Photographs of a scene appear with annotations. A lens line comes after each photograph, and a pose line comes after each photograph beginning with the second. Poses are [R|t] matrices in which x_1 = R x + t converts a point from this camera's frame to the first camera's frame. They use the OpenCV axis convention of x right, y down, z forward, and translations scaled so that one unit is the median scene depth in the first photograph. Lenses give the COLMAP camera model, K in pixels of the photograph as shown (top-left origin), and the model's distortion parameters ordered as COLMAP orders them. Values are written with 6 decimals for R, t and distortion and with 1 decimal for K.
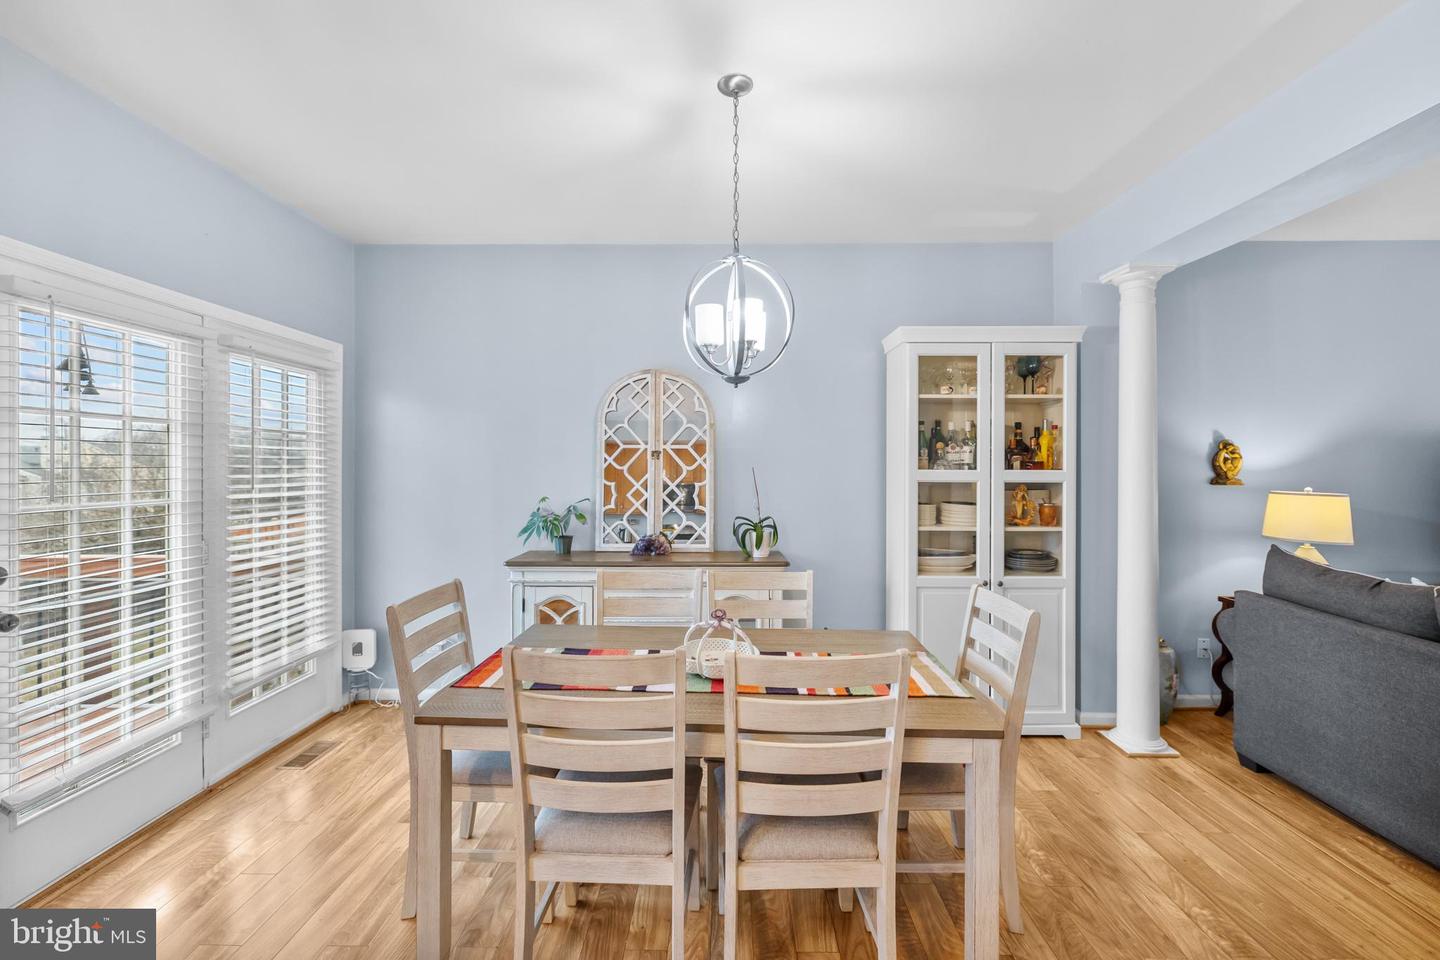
lens RADIAL K [[612.7, 0, 723.6], [0, 612.7, 470.8], [0, 0, 1]] dist [0.001263, -0.000401]
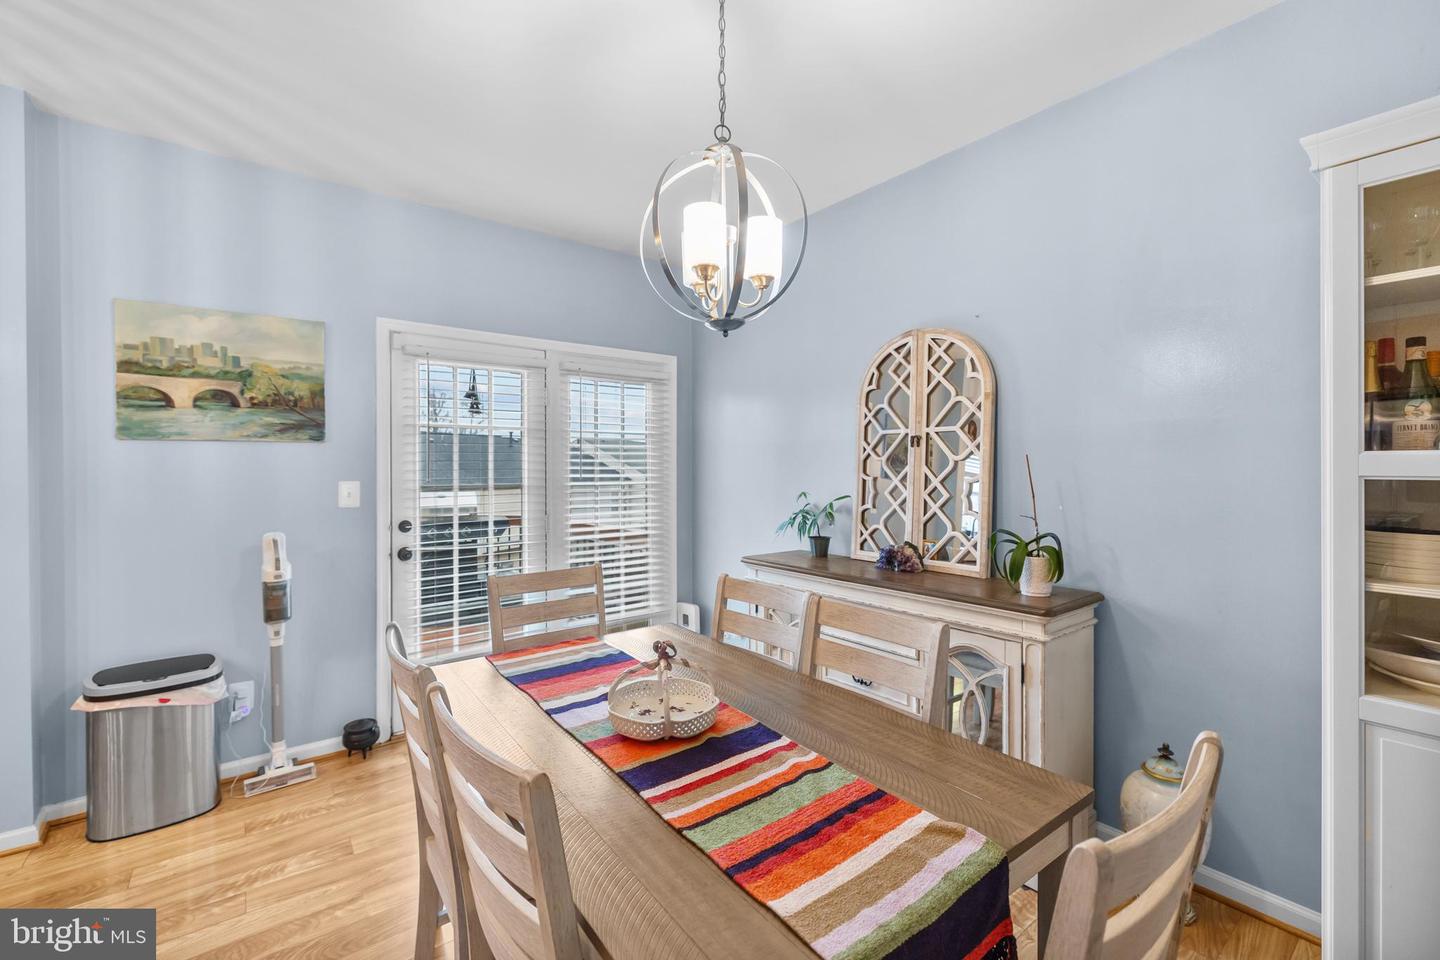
lens RADIAL K [[612.7, 0, 720.1], [0, 612.7, 468.1], [0, 0, 1]] dist [0.001263, -0.000401]
pose [[0.615504, -0.003130, -0.788128, 0.344883], [-0.001215, 0.999987, -0.004921, 0.012099], [0.788133, 0.003986, 0.615492, 0.337020]]
